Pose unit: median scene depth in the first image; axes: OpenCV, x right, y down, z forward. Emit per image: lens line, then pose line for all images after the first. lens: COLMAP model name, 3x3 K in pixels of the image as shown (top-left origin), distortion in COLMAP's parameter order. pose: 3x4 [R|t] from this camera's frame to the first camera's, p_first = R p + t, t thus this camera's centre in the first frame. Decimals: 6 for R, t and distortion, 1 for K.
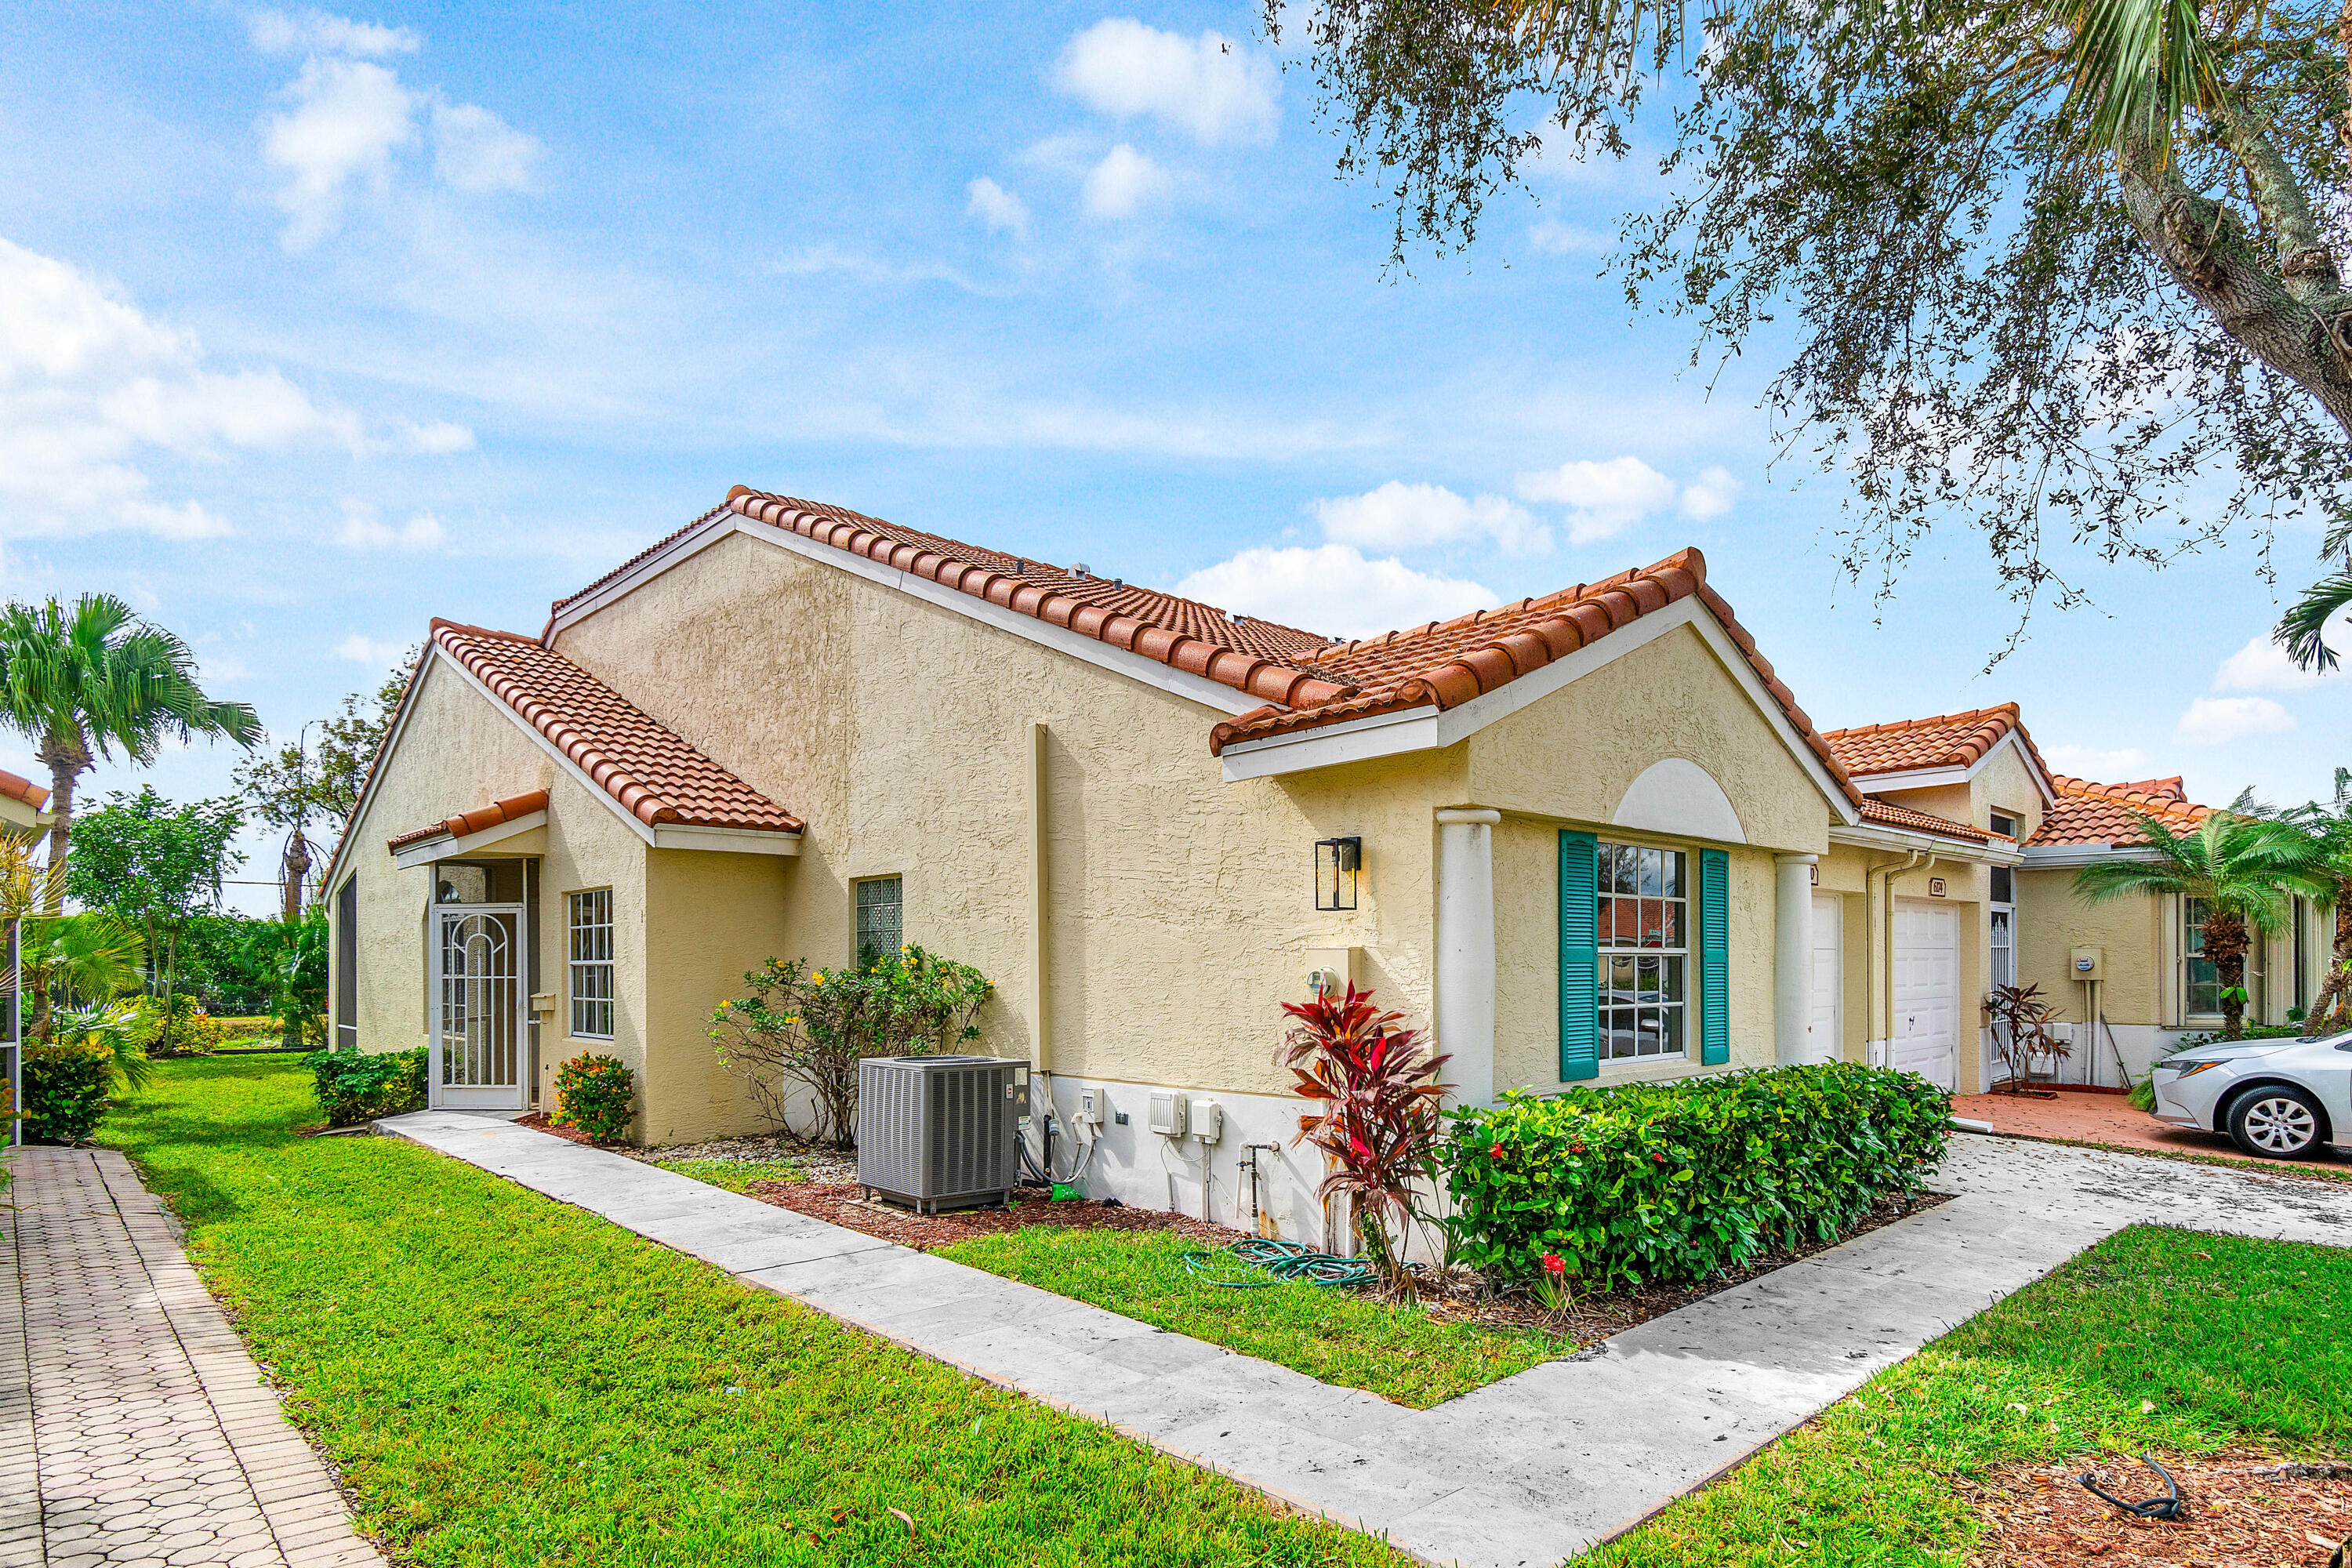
lens RADIAL K [[1259.2, 0, 1163.2], [0, 1259.2, 791.9], [0, 0, 1]] dist [-0.000536, 0.003463]
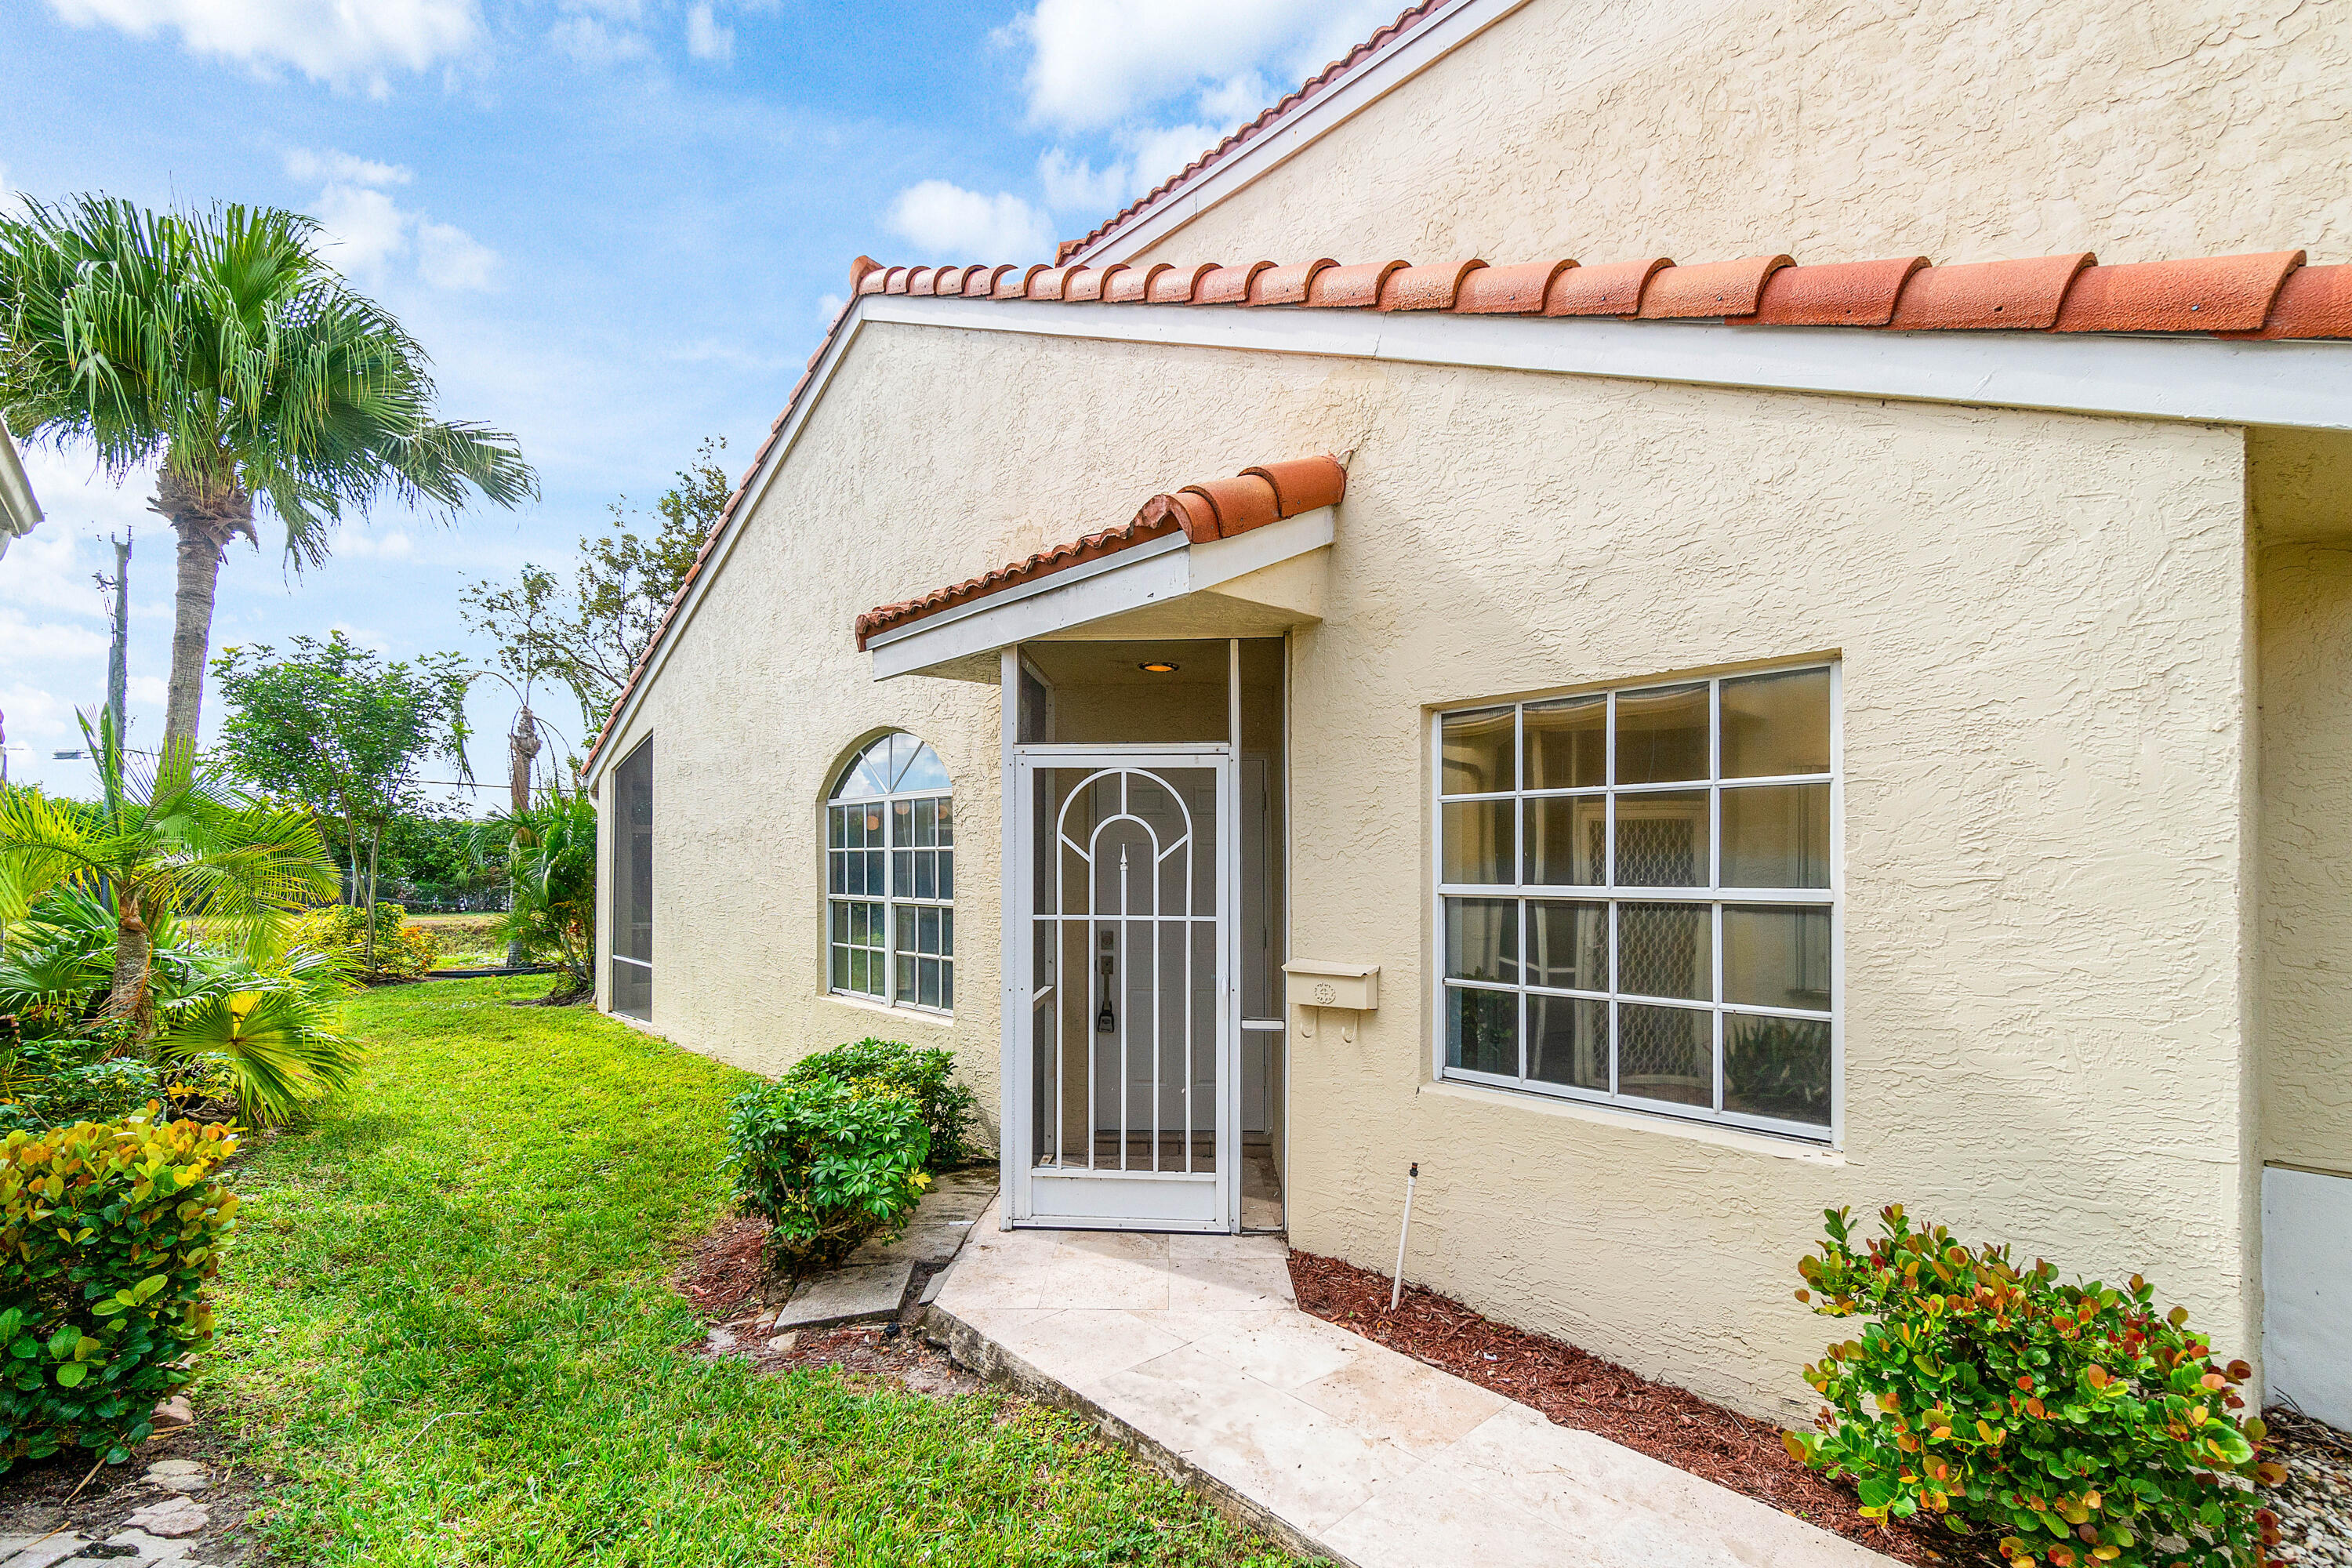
lens RADIAL K [[1033.3, 0, 1196.0], [0, 1033.3, 759.2], [0, 0, 1]] dist [-0.001592, -0.000619]
pose [[0.999802, 0.016581, 0.010989, -0.691584], [-0.016858, 0.999529, 0.025630, 0.111447], [-0.010559, -0.025810, 0.999611, 0.863071]]
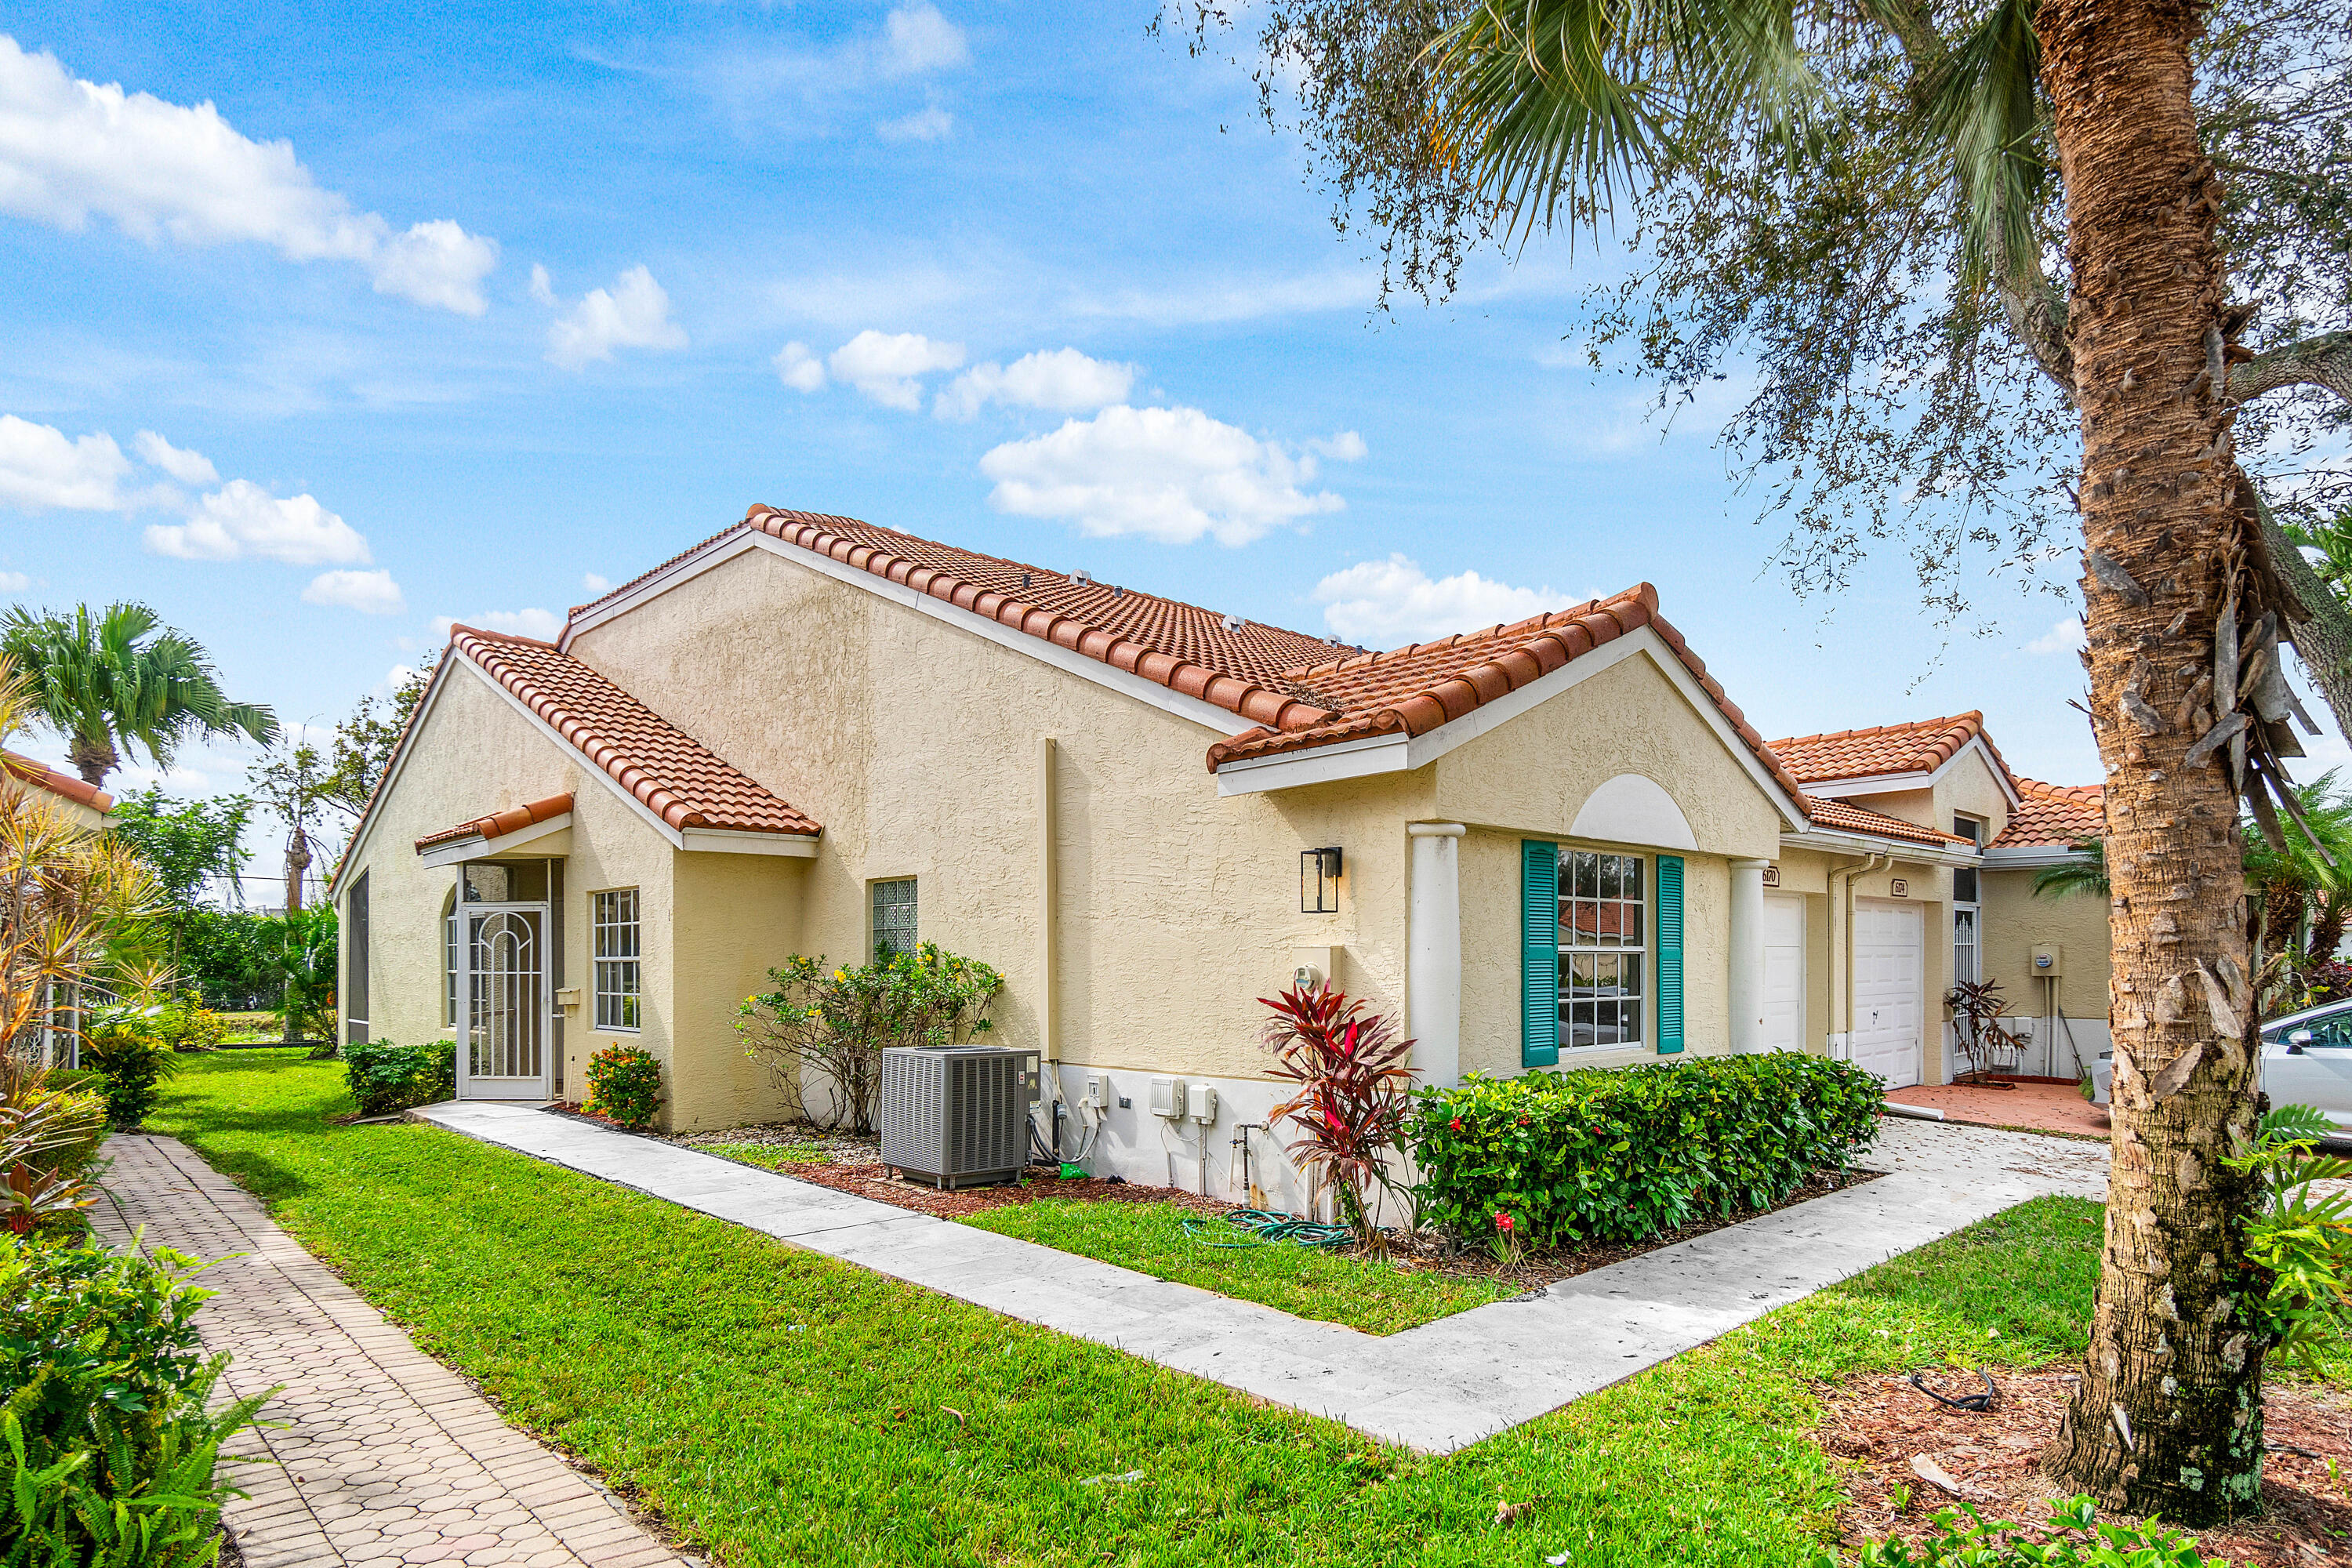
lens RADIAL K [[1286.1, 0, 1181.9], [0, 1286.1, 788.6], [0, 0, 1]] dist [-0.001742, -0.002871]
pose [[0.999849, 0.002960, 0.017130, -0.002953], [-0.003012, 0.999991, 0.003024, -0.013314], [-0.017121, -0.003075, 0.999849, -0.094906]]
